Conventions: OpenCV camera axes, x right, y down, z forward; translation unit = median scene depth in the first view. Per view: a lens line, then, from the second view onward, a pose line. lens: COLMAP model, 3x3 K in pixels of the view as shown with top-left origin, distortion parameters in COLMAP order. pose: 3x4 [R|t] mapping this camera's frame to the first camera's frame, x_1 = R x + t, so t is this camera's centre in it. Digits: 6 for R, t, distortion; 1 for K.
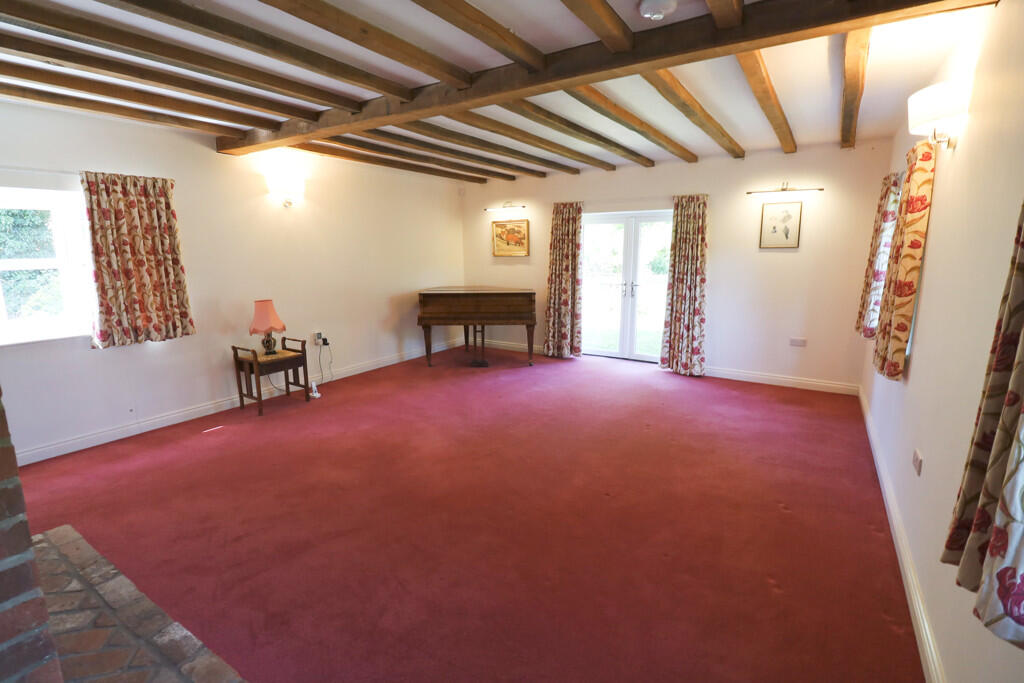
lens RADIAL K [[473.1, 0, 512.1], [0, 473.1, 336.7], [0, 0, 1]] dist [0.000776, -0.011507]
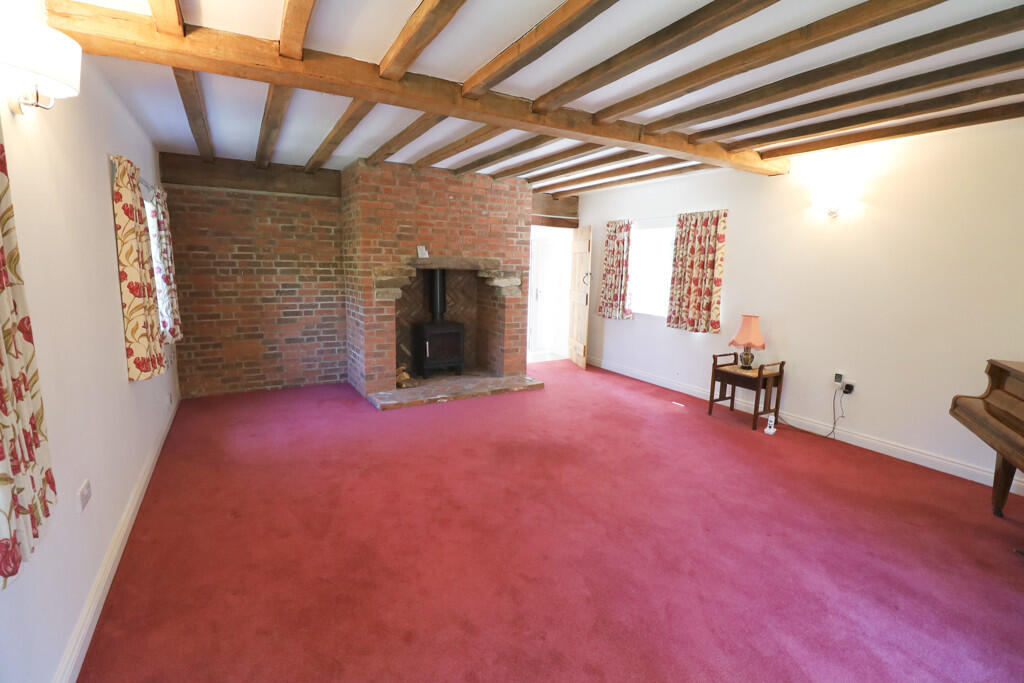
lens RADIAL K [[473.1, 0, 512.1], [0, 473.1, 336.7], [0, 0, 1]] dist [0.000776, -0.011507]
pose [[-0.456103, 0.130818, -0.880260, 0.496917], [-0.182785, 0.954277, 0.236527, -0.146425], [0.870954, 0.268779, -0.411337, 0.796794]]
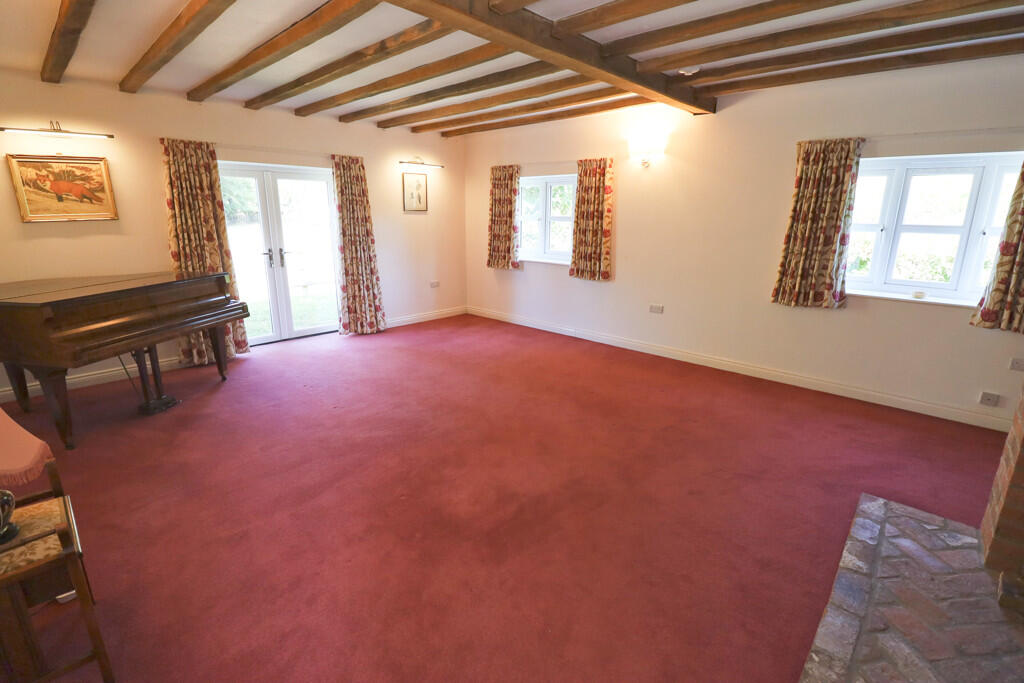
lens RADIAL K [[473.1, 0, 512.1], [0, 473.1, 336.7], [0, 0, 1]] dist [0.000776, -0.011507]
pose [[0.180259, -0.243043, 0.953119, -0.589885], [0.170419, 0.962055, 0.213091, -0.083594], [-0.968744, 0.124018, 0.214838, 0.483278]]
